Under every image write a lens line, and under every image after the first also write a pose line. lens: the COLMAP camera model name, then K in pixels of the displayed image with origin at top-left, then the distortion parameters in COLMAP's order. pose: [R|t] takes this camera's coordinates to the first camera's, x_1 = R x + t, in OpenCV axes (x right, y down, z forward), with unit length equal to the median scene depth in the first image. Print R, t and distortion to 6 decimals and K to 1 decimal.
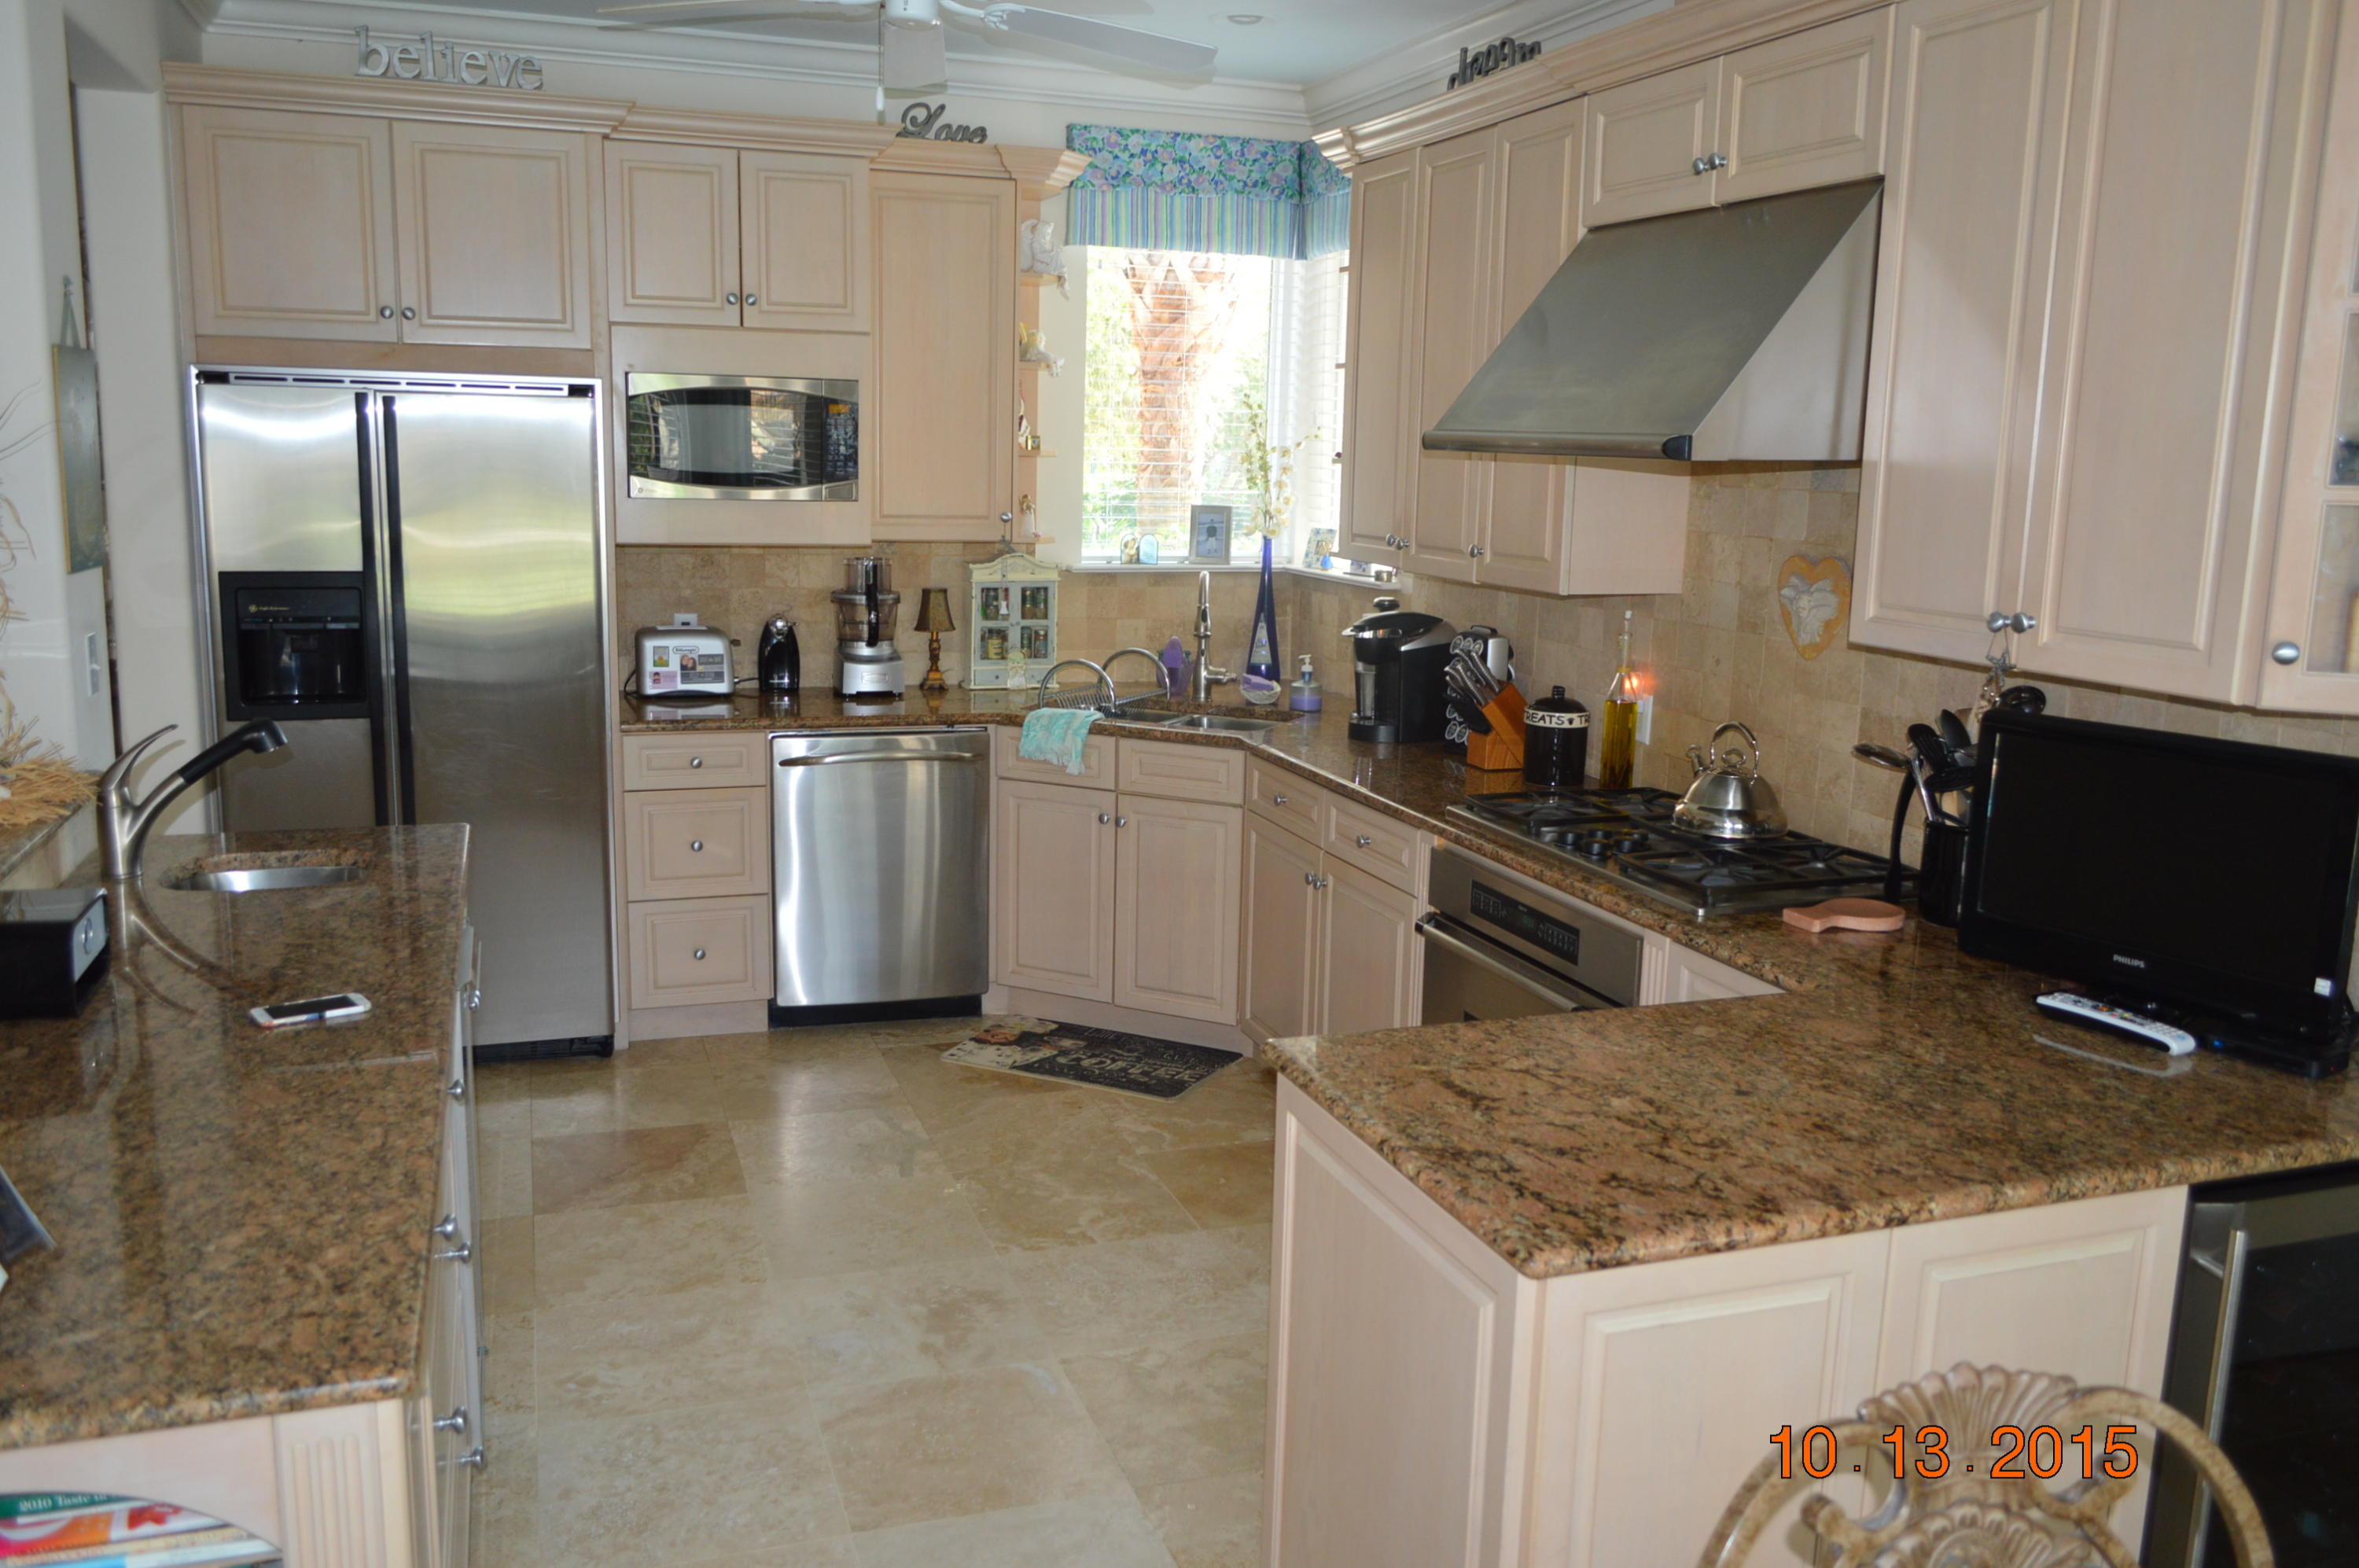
lens RADIAL K [[1880.7, 0, 1182.9], [0, 1880.7, 781.3], [0, 0, 1]] dist [-0.010105, -0.004846]
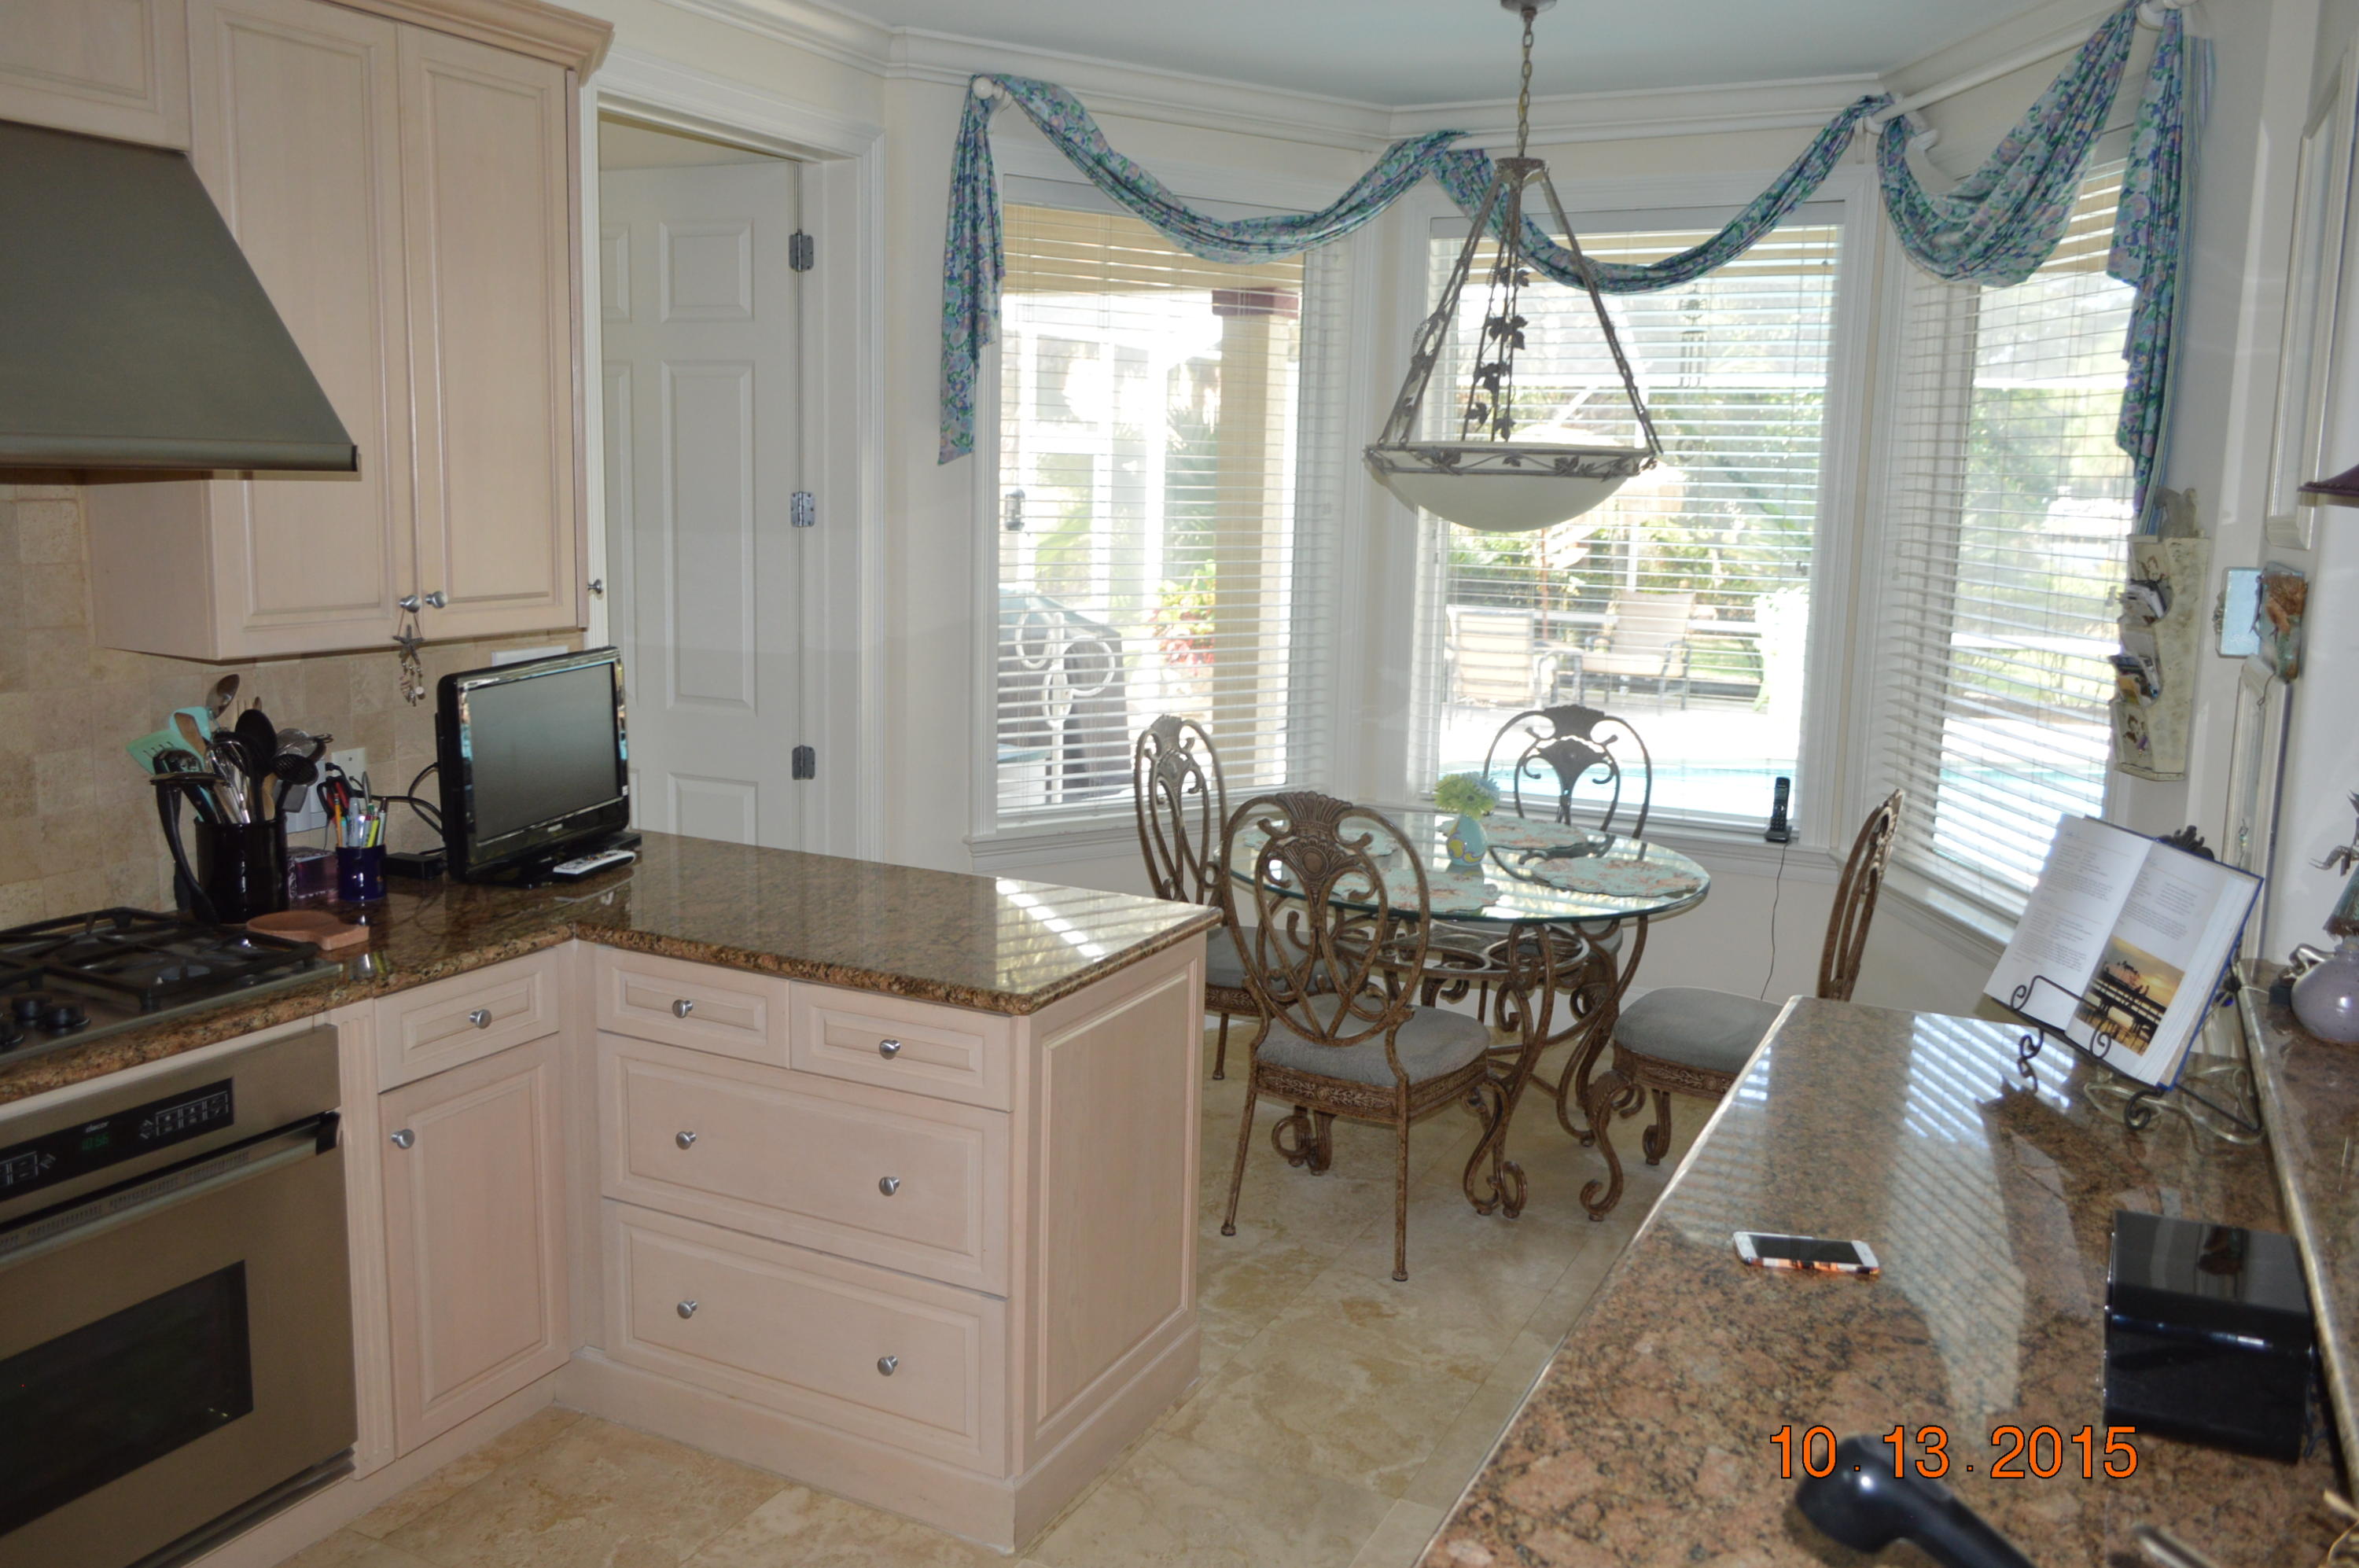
lens RADIAL K [[1880.7, 0, 1182.0], [0, 1880.7, 778.1], [0, 0, 1]] dist [-0.010105, -0.004846]
pose [[-0.697138, -0.161712, 0.698461, -0.624837], [0.084353, 0.948961, 0.303903, -0.257471], [-0.711957, 0.270780, -0.647916, 1.281240]]
